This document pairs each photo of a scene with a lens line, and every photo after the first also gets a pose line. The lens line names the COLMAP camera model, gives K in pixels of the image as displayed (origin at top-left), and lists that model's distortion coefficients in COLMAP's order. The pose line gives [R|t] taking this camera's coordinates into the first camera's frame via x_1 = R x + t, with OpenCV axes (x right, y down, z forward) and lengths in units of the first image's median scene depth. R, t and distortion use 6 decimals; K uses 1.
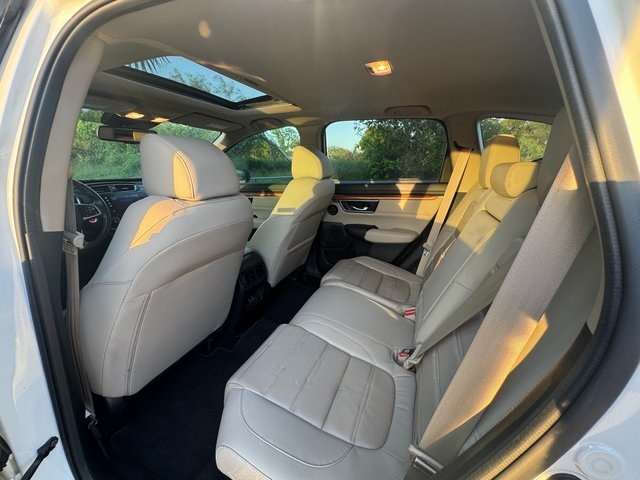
lens RADIAL K [[256.6, 0, 323.8], [0, 256.6, 227.1], [0, 0, 1]] dist [0.001789, -0.000525]
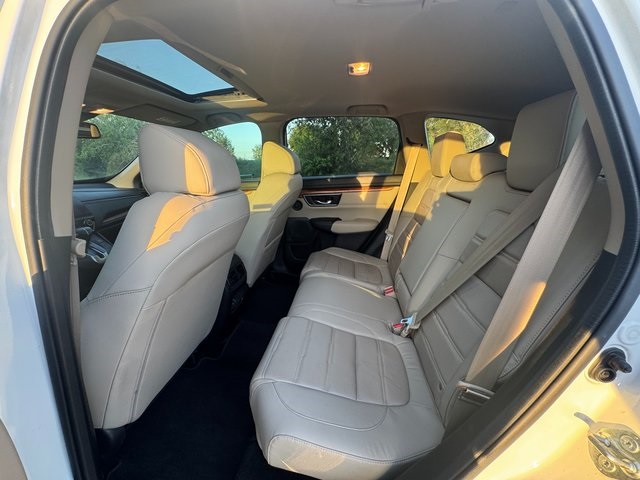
lens RADIAL K [[256.6, 0, 323.1], [0, 256.6, 225.8], [0, 0, 1]] dist [0.001789, -0.000525]
pose [[0.966975, -0.078869, 0.242363, -0.182846], [0.078701, 0.996844, 0.010389, 0.017162], [-0.242417, 0.009028, 0.970130, -0.011334]]
